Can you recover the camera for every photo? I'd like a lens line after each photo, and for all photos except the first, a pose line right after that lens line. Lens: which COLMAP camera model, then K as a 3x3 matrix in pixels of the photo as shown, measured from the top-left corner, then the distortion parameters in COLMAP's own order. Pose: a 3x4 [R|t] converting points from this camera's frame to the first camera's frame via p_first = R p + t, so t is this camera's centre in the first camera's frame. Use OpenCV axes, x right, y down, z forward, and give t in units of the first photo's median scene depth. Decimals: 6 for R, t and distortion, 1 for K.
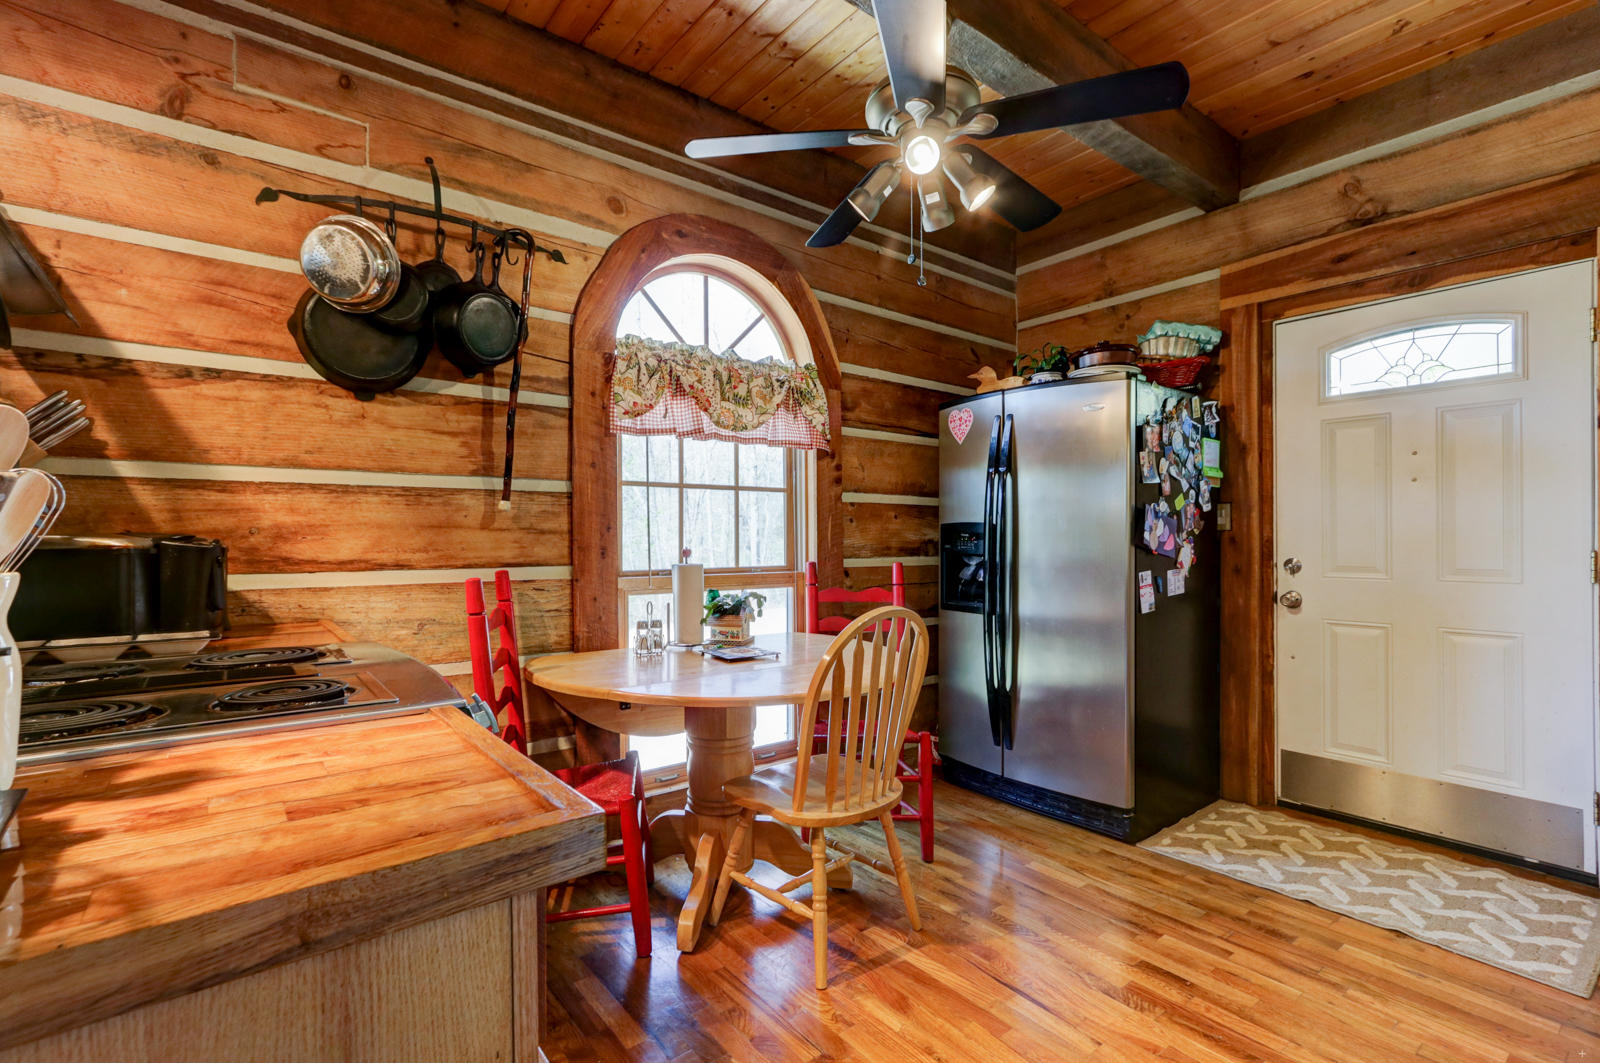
lens RADIAL K [[731.5, 0, 793.4], [0, 731.5, 533.5], [0, 0, 1]] dist [0.003846, 0.000932]
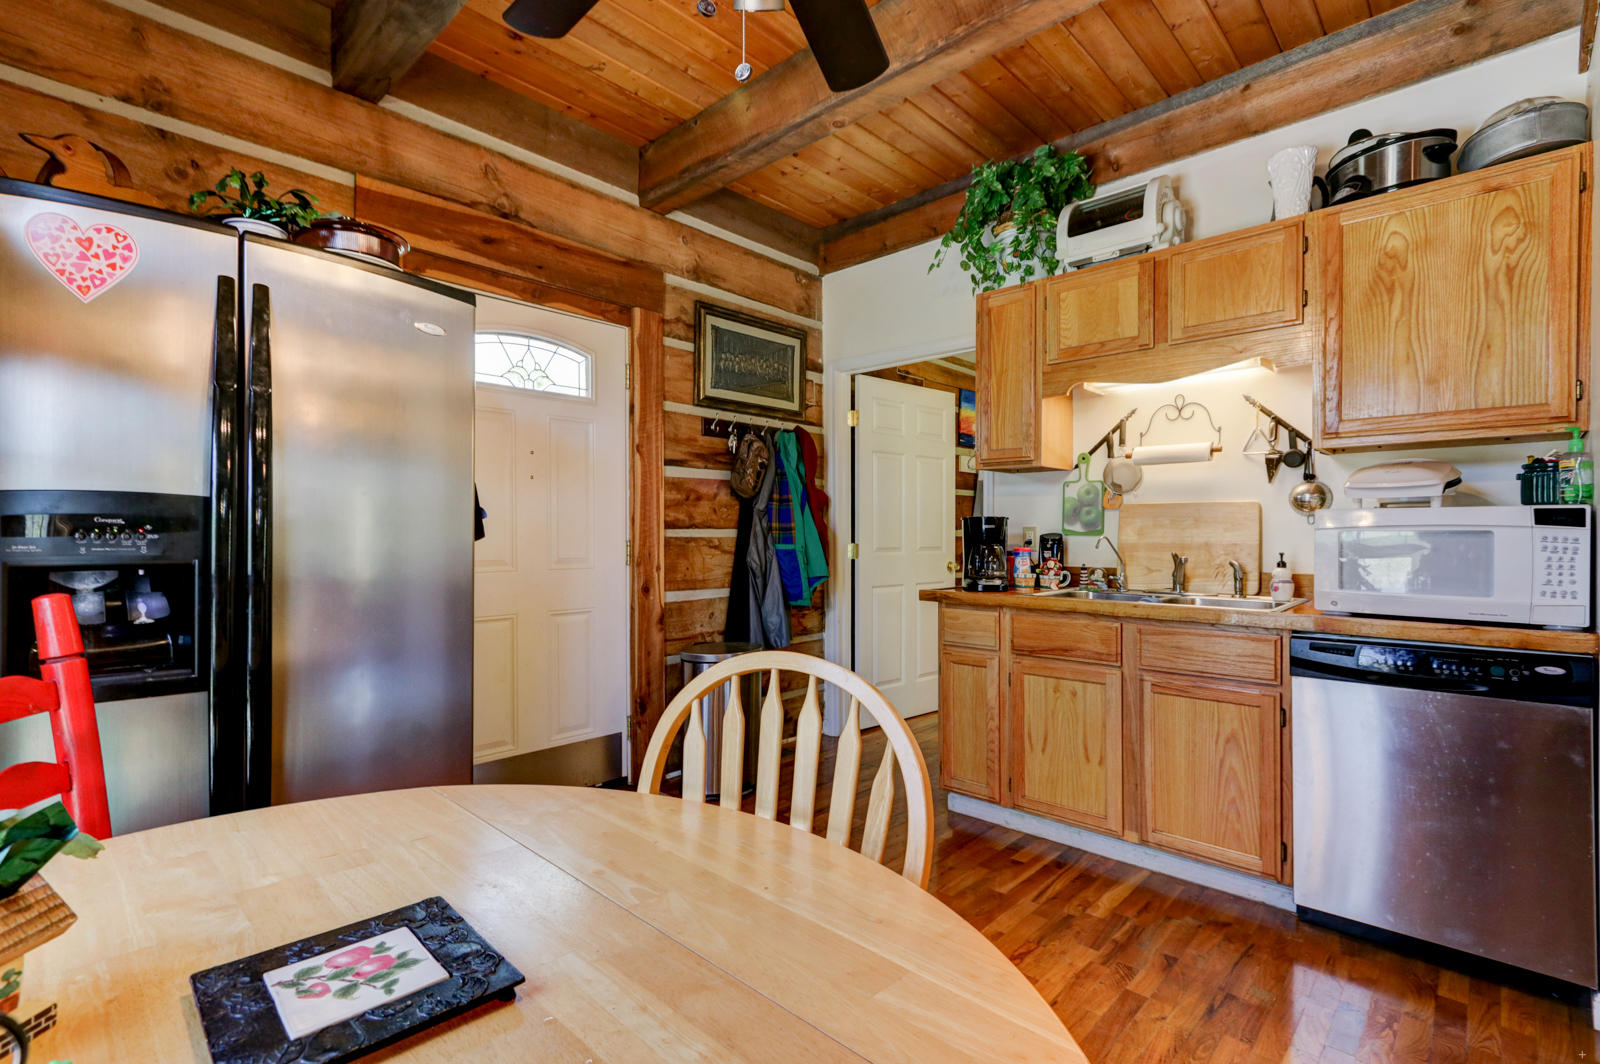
lens RADIAL K [[731.5, 0, 802.9], [0, 731.5, 529.5], [0, 0, 1]] dist [0.003846, 0.000932]
pose [[-0.137434, -0.000002, 0.990511, -0.326446], [-0.008715, 0.999961, -0.001207, 0.001585], [-0.990473, -0.008798, -0.137429, 0.904224]]
